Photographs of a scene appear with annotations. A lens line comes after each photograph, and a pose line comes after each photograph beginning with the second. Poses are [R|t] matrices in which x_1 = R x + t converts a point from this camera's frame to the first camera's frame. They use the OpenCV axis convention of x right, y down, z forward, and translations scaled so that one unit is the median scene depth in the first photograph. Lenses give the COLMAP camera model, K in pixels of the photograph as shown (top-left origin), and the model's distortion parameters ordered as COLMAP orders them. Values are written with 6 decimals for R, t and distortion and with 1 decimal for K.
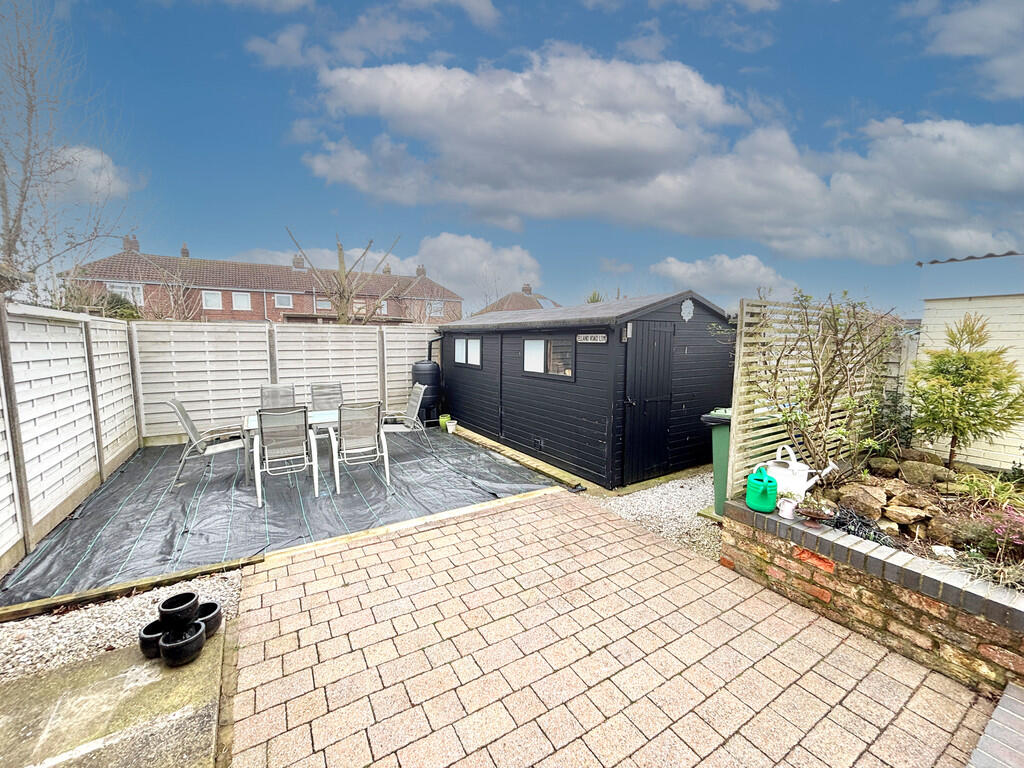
lens RADIAL K [[413.4, 0, 512.9], [0, 413.4, 382.0], [0, 0, 1]] dist [0.003592, 0.000481]
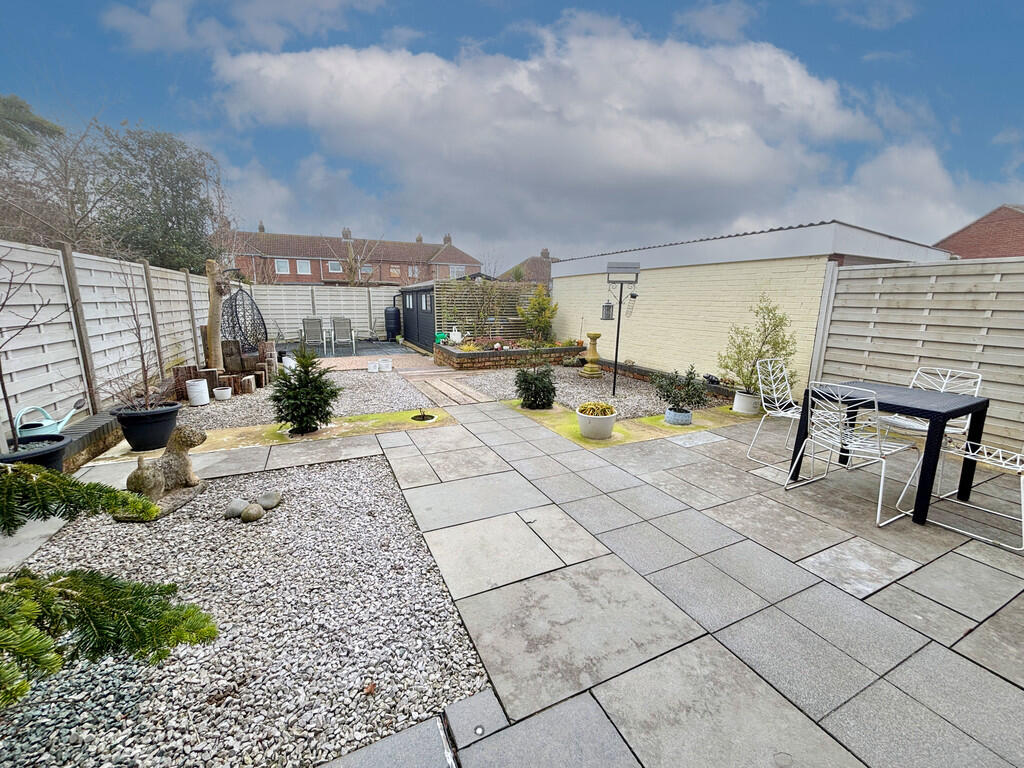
lens RADIAL K [[413.4, 0, 508.4], [0, 413.4, 381.4], [0, 0, 1]] dist [0.003592, 0.000481]
pose [[0.991171, 0.030964, -0.128923, 1.250387], [-0.019481, 0.995805, 0.089399, 0.236910], [0.131151, -0.086098, 0.987617, -1.771100]]
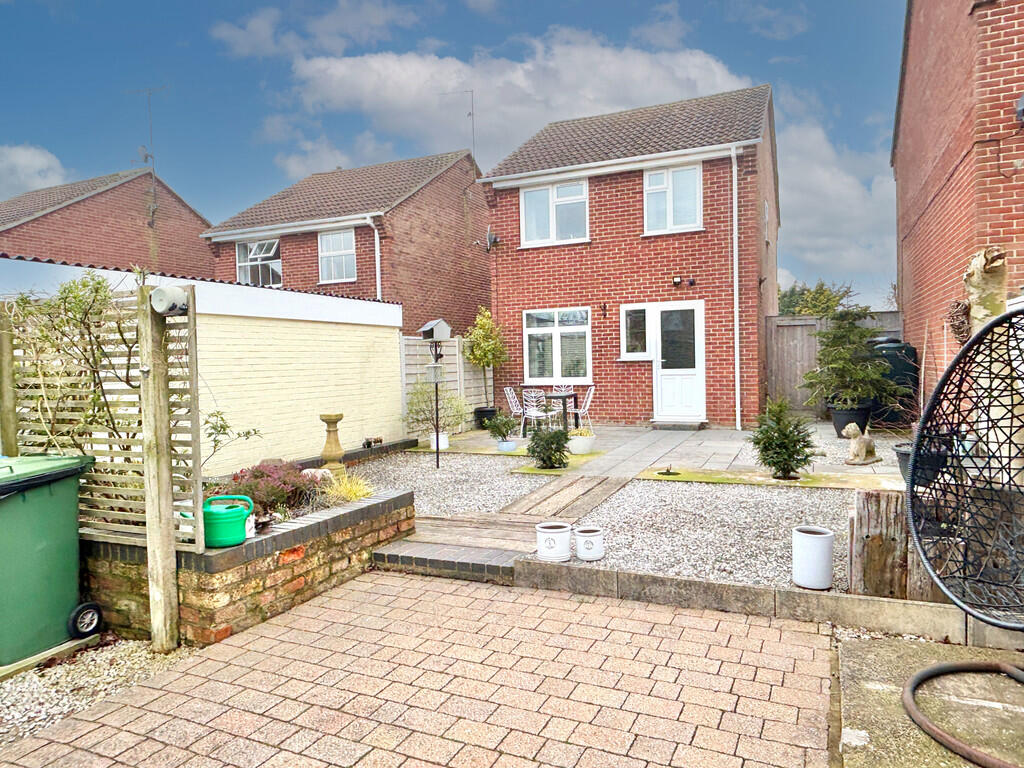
lens RADIAL K [[668.1, 0, 513.3], [0, 668.1, 381.8], [0, 0, 1]] dist [-0.007327, -0.001618]
pose [[-0.545497, -0.019167, 0.837893, -0.735326], [0.113917, 0.988765, 0.096782, -0.068282], [-0.830335, 0.148244, -0.537185, 1.083747]]
